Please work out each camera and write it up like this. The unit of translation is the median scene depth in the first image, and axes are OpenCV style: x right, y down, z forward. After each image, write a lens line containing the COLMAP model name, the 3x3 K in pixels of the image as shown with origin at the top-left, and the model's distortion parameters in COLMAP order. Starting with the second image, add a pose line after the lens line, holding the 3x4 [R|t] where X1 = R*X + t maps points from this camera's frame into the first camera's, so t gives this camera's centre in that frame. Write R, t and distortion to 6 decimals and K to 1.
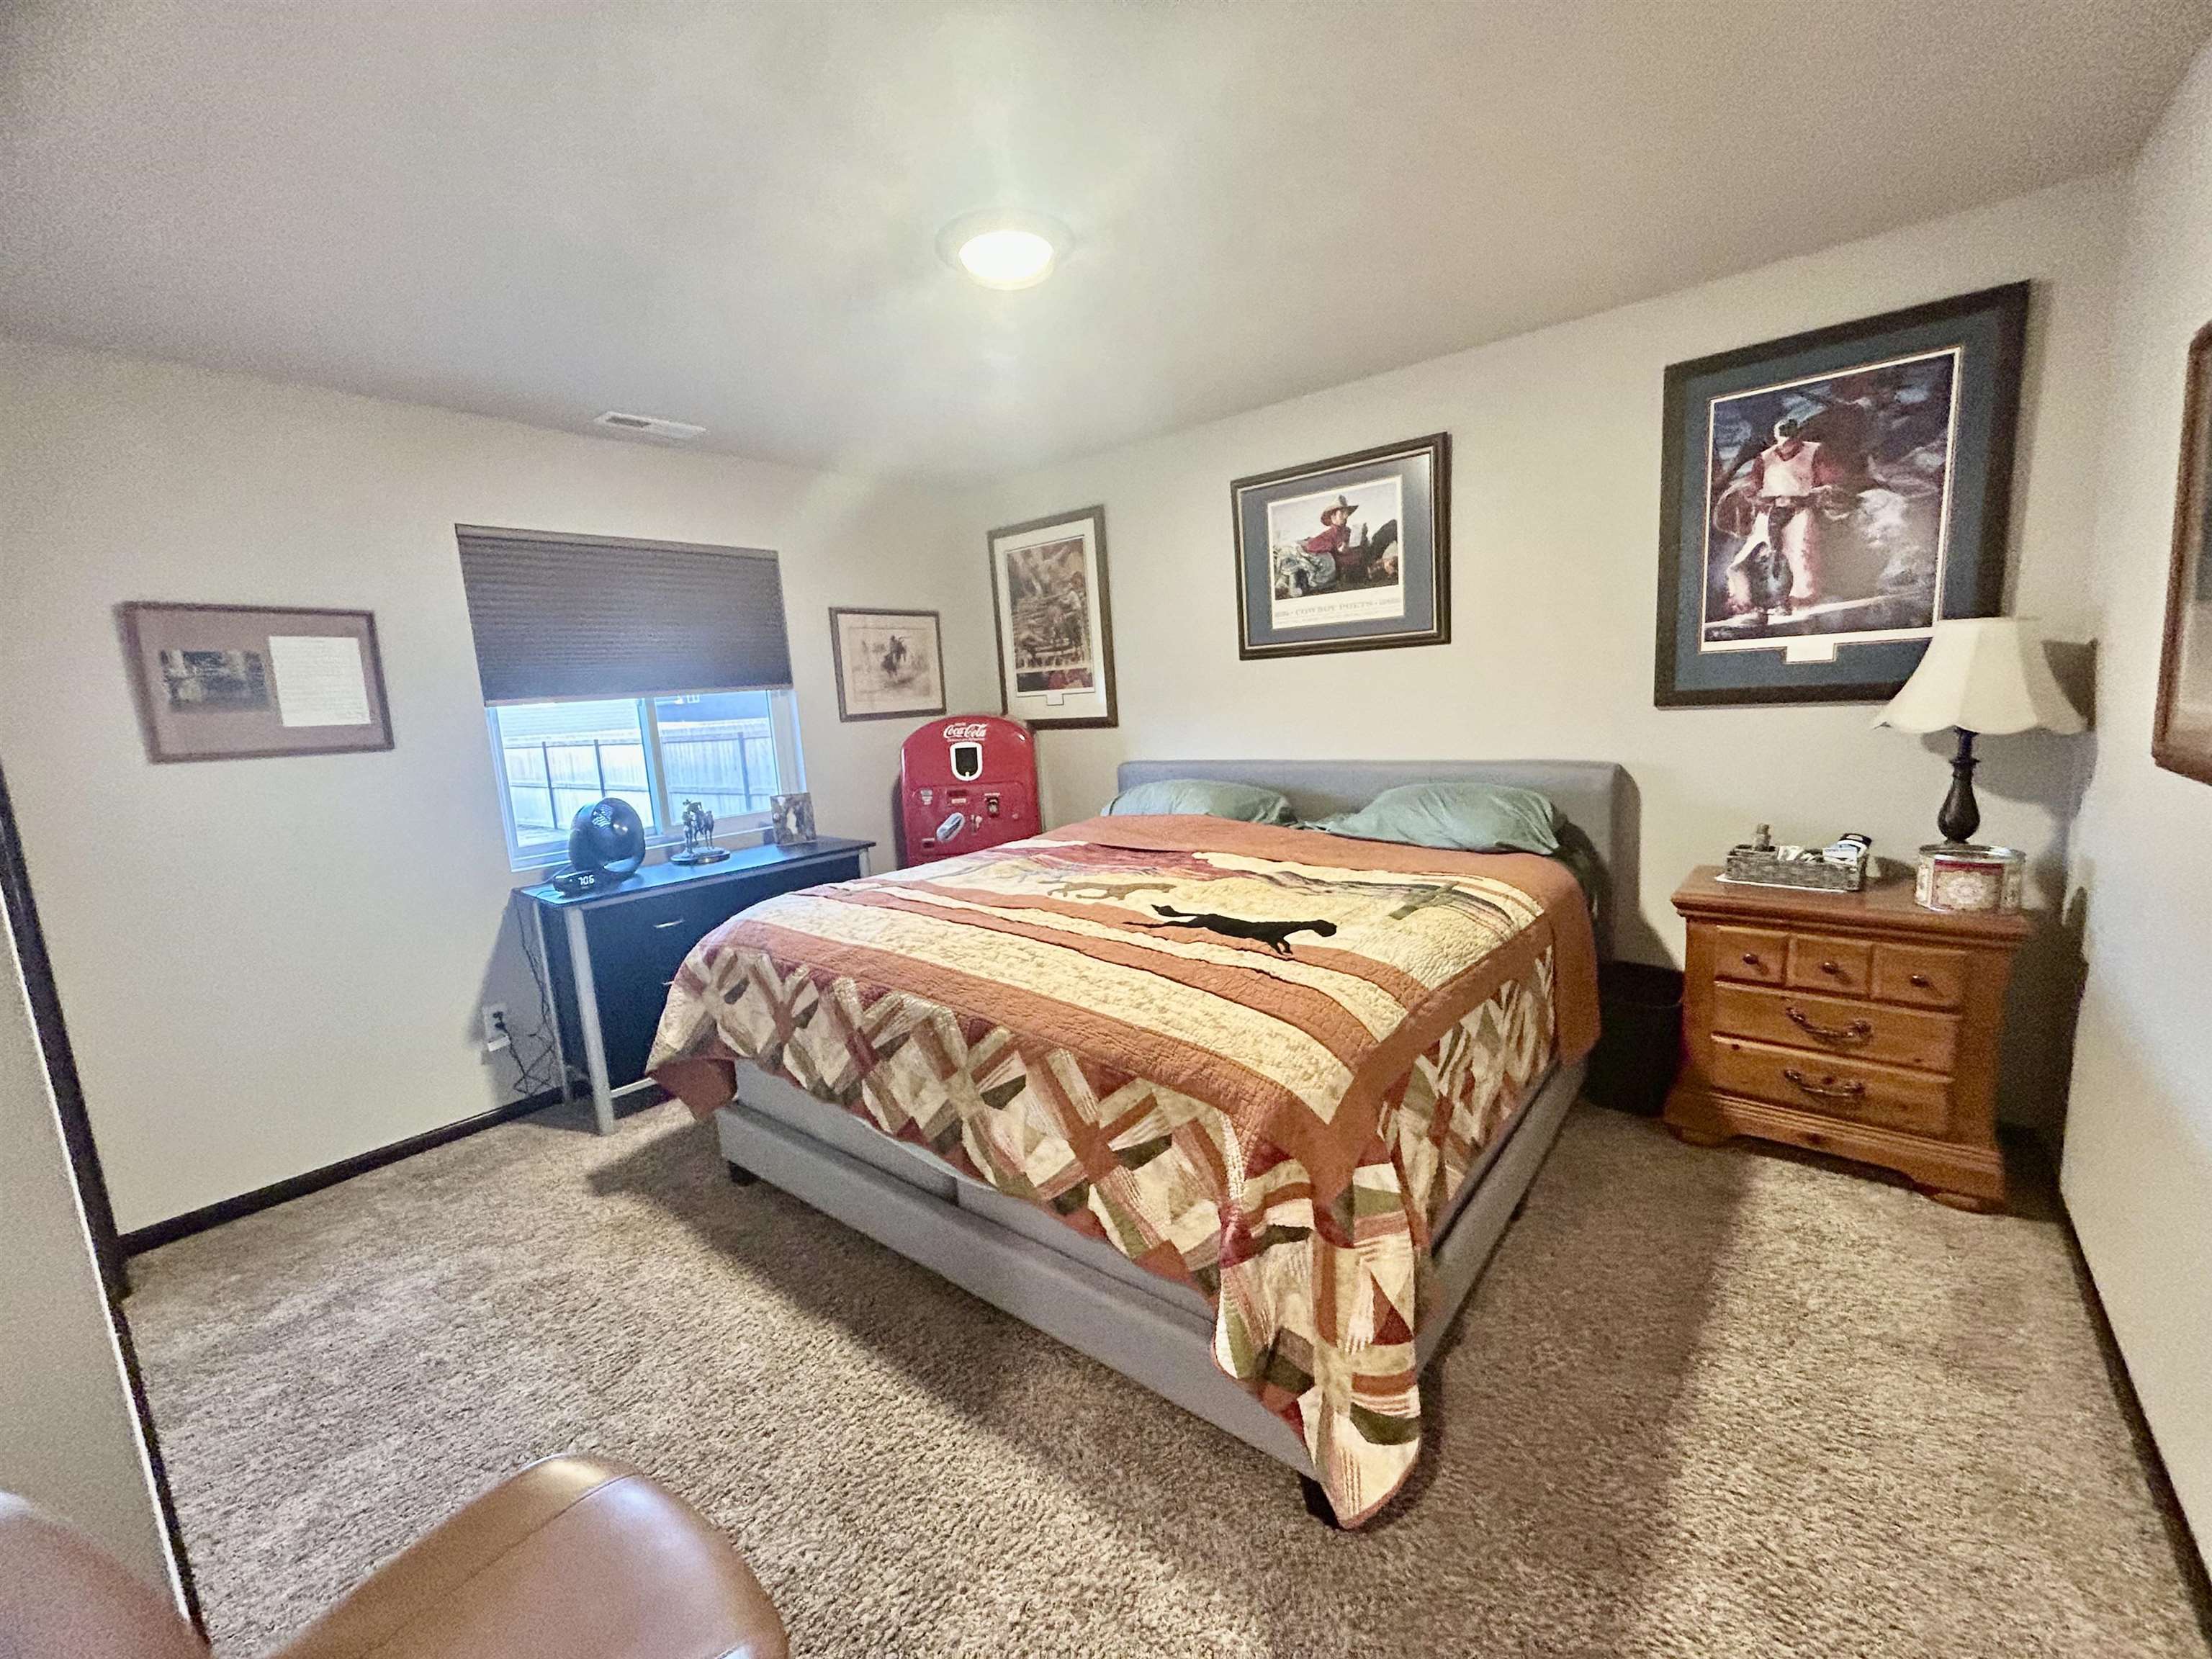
lens RADIAL K [[900.8, 0, 1102.7], [0, 900.8, 825.7], [0, 0, 1]] dist [-0.003540, -0.000278]
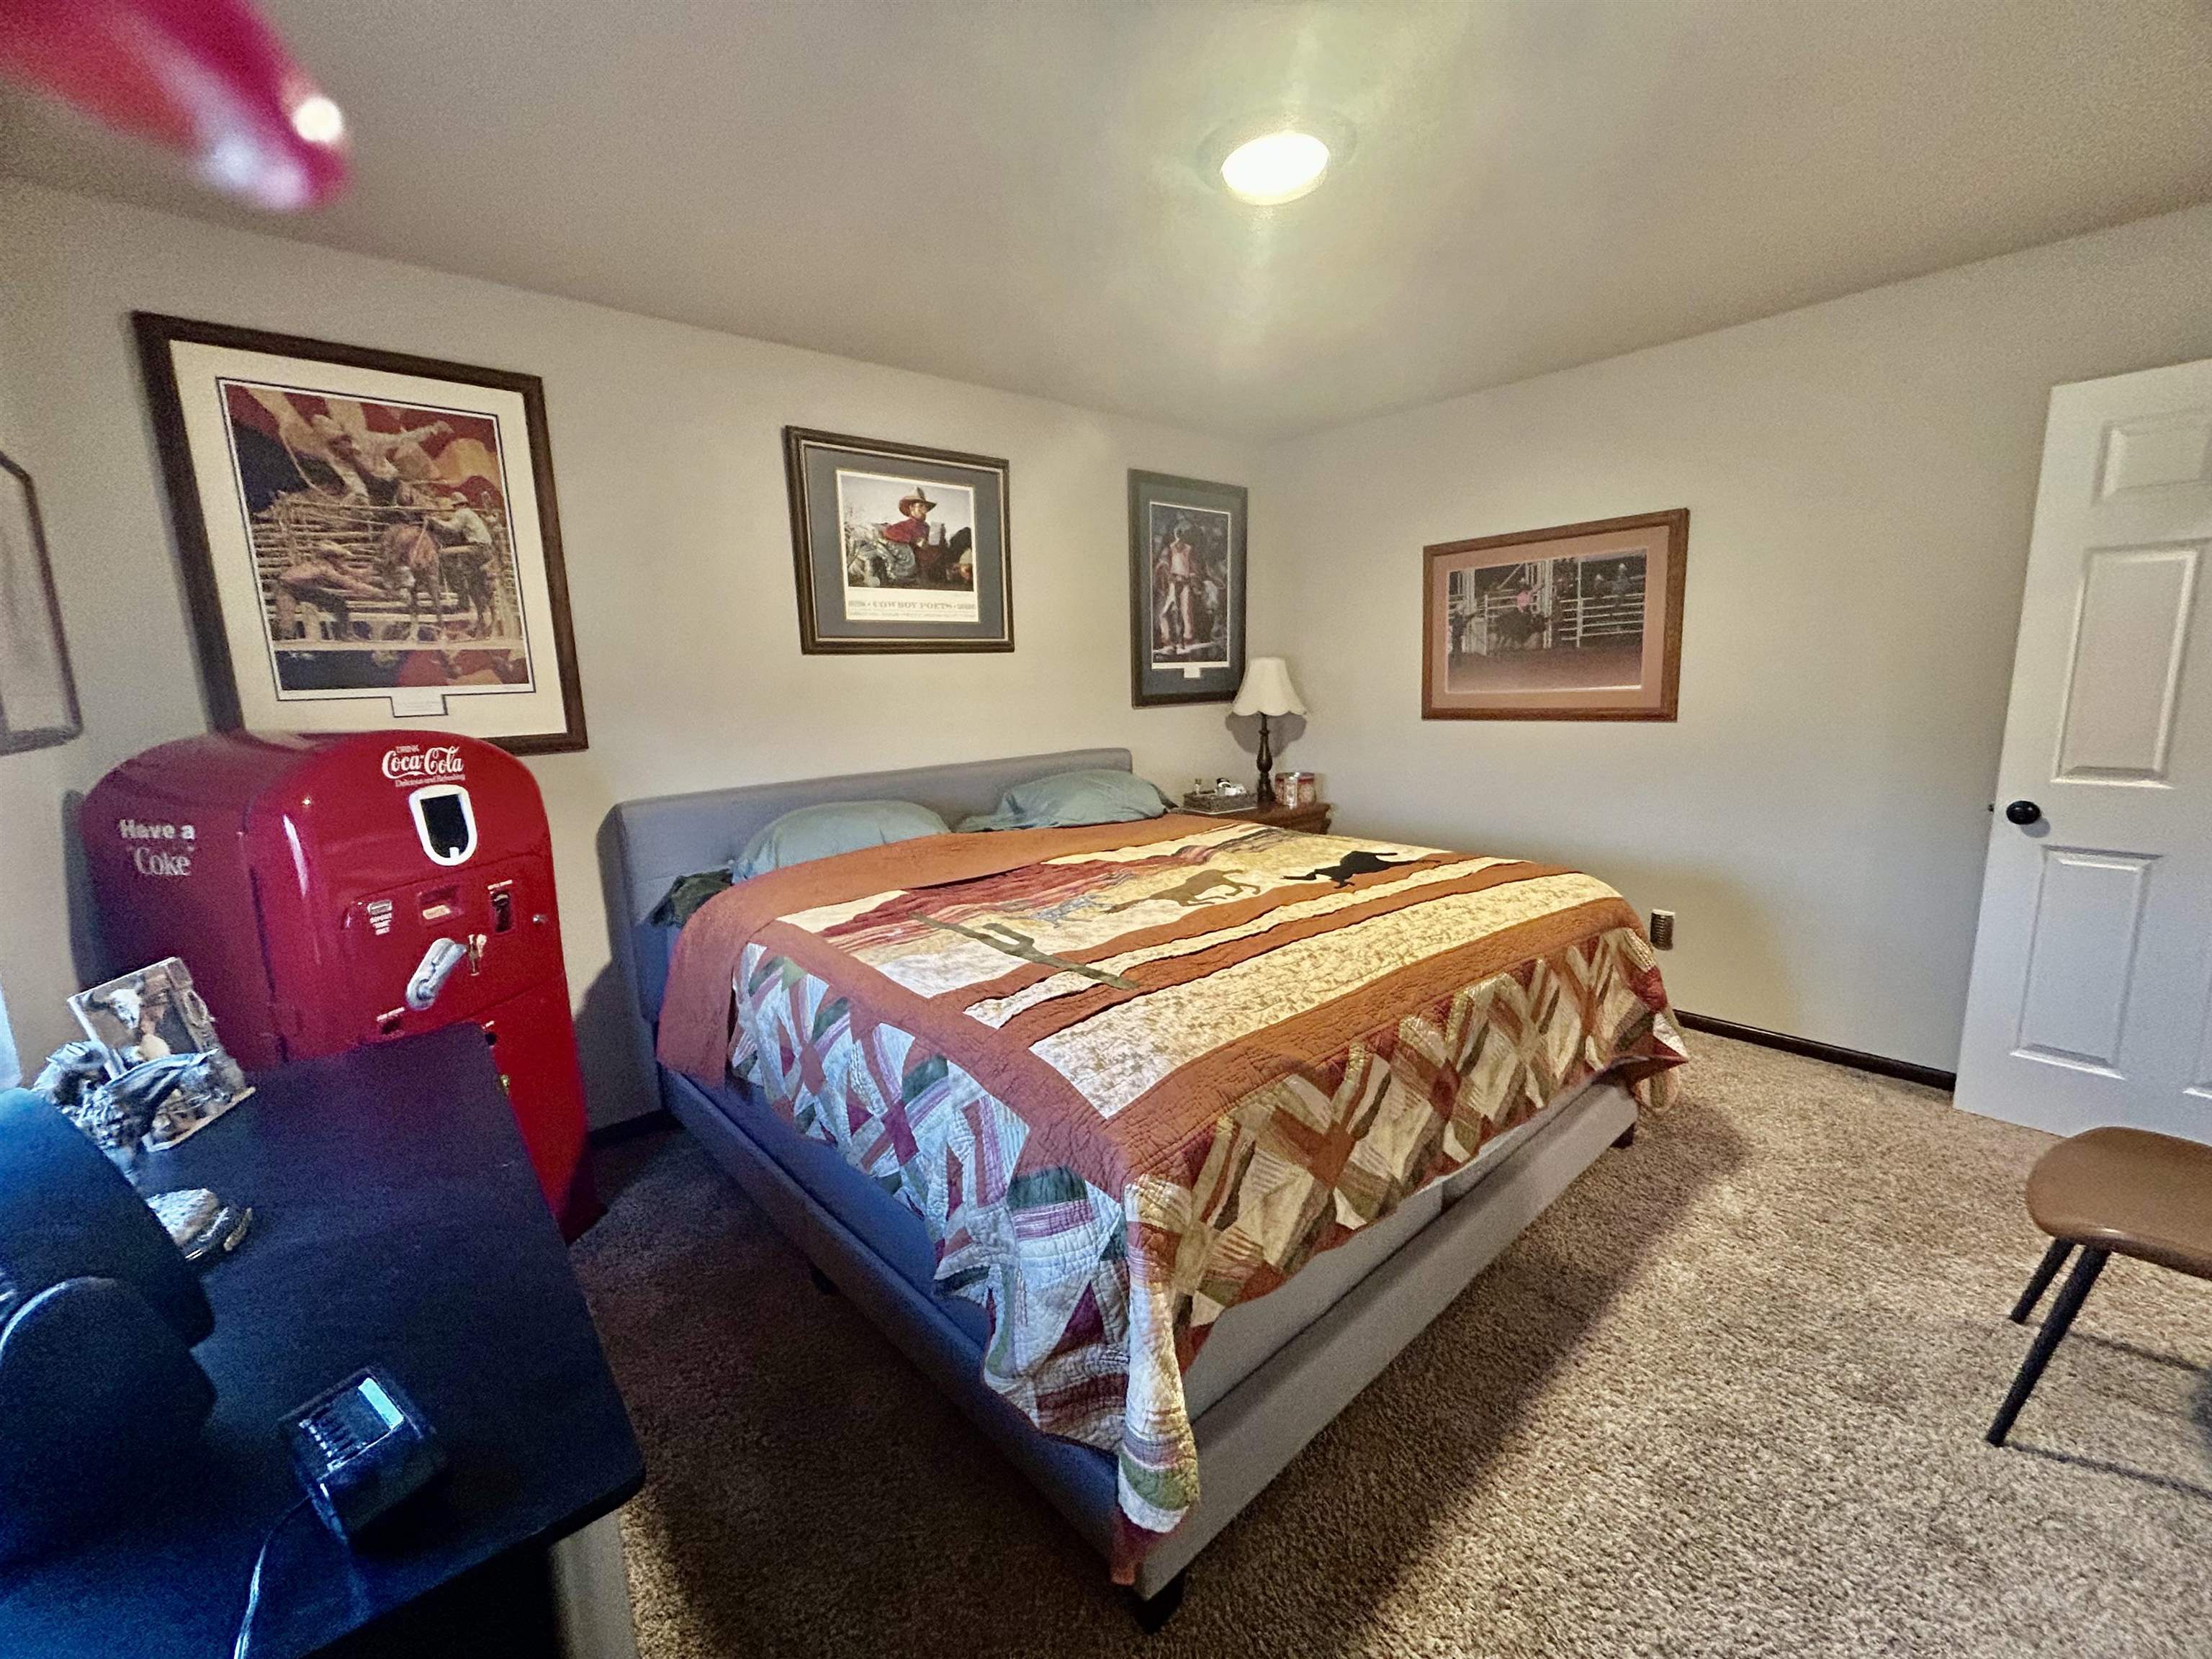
lens RADIAL K [[900.8, 0, 1103.4], [0, 900.8, 824.6], [0, 0, 1]] dist [-0.003540, -0.000278]
pose [[0.154493, -0.108918, 0.981972, -0.672442], [0.168473, 0.982252, 0.082444, -0.062719], [-0.973524, 0.152699, 0.170101, 0.699078]]
